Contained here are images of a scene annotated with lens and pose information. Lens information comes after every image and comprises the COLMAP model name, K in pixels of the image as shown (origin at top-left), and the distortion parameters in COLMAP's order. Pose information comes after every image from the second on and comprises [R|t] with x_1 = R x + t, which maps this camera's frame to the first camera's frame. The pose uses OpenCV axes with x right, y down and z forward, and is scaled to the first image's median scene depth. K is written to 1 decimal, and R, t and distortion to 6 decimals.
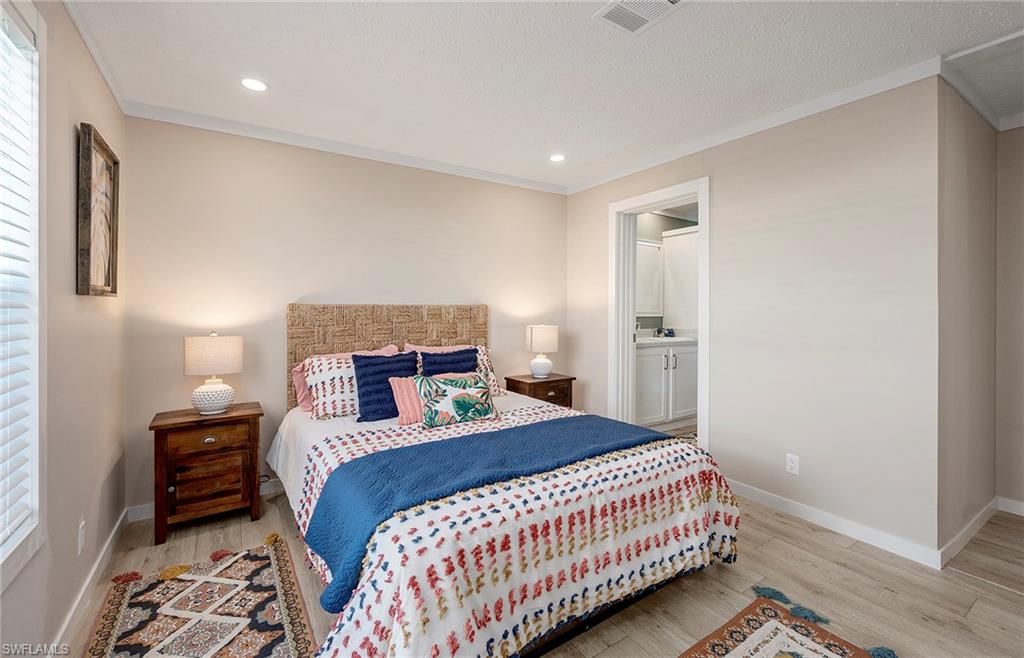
lens RADIAL K [[435.2, 0, 512.0], [0, 435.2, 329.0], [0, 0, 1]] dist [-0.025701, -0.000045]
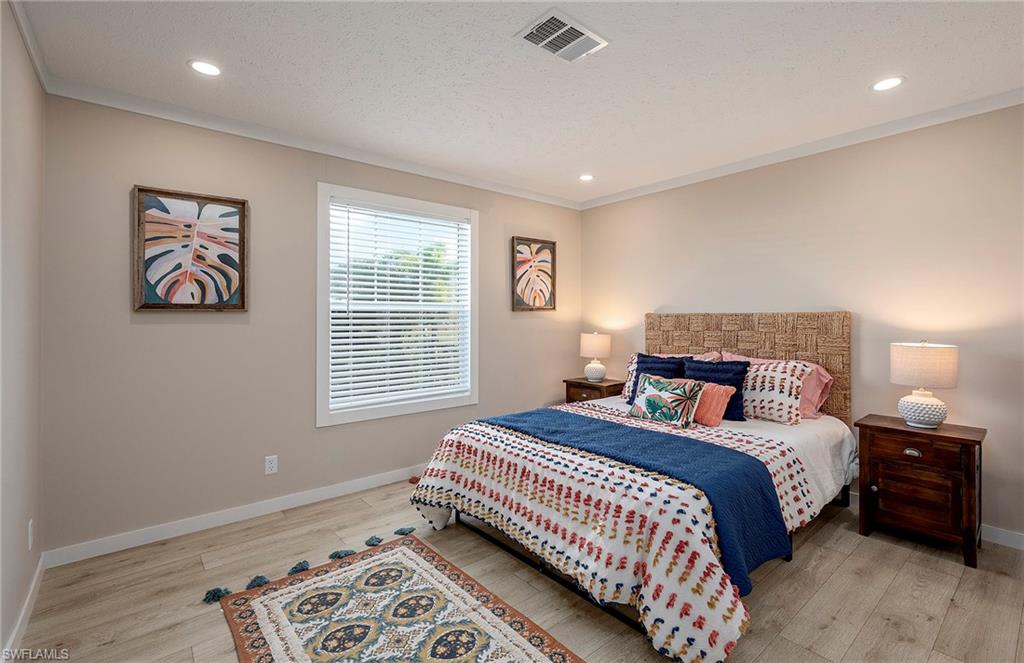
lens RADIAL K [[456.9, 0, 513.3], [0, 456.9, 311.0], [0, 0, 1]] dist [-0.000327, -0.000017]
pose [[0.121412, -0.005643, -0.992586, 1.023588], [-0.035348, 0.999325, -0.010005, -0.043258], [0.991973, 0.036301, 0.121130, 0.487404]]
